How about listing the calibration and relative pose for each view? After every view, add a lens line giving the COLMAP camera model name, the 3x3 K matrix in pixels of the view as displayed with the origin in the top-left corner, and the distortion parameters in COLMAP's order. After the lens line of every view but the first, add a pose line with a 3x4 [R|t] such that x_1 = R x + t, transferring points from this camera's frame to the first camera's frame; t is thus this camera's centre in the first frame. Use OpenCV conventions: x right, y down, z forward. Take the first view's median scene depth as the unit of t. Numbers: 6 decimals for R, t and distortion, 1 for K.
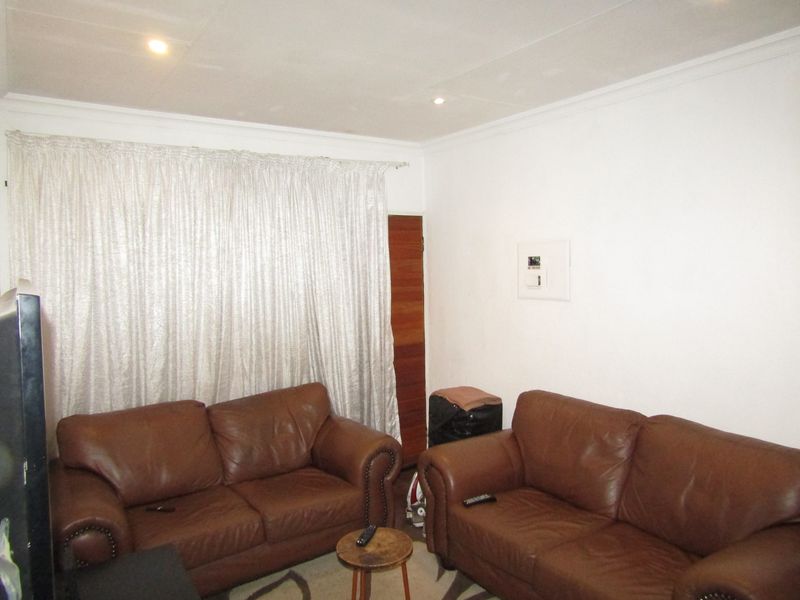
lens RADIAL K [[569.8, 0, 400.6], [0, 569.8, 298.9], [0, 0, 1]] dist [-0.018246, 0.003446]
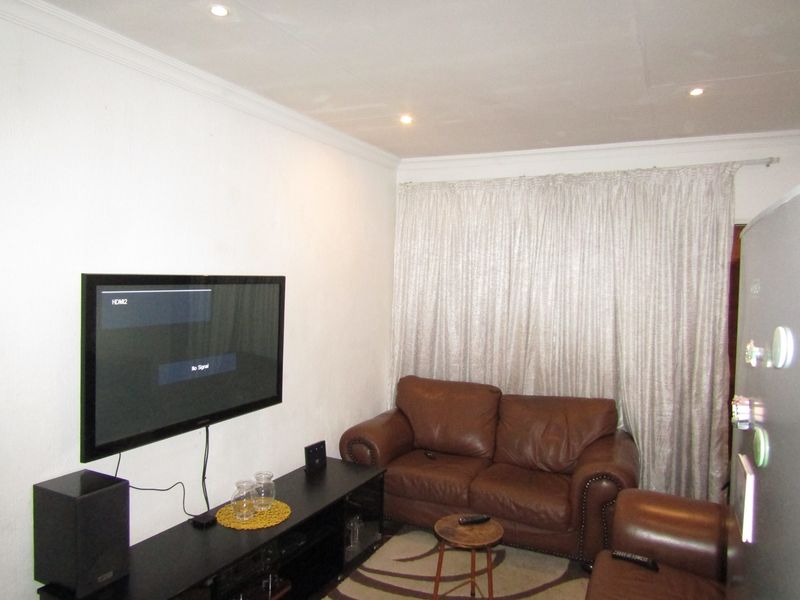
lens RADIAL K [[569.8, 0, 400.1], [0, 569.8, 298.9], [0, 0, 1]] dist [-0.018246, 0.003446]
pose [[0.496458, 0.066156, -0.865536, 0.526037], [-0.087407, 0.995834, 0.025980, -0.020230], [0.863649, 0.062756, 0.500172, 0.192398]]
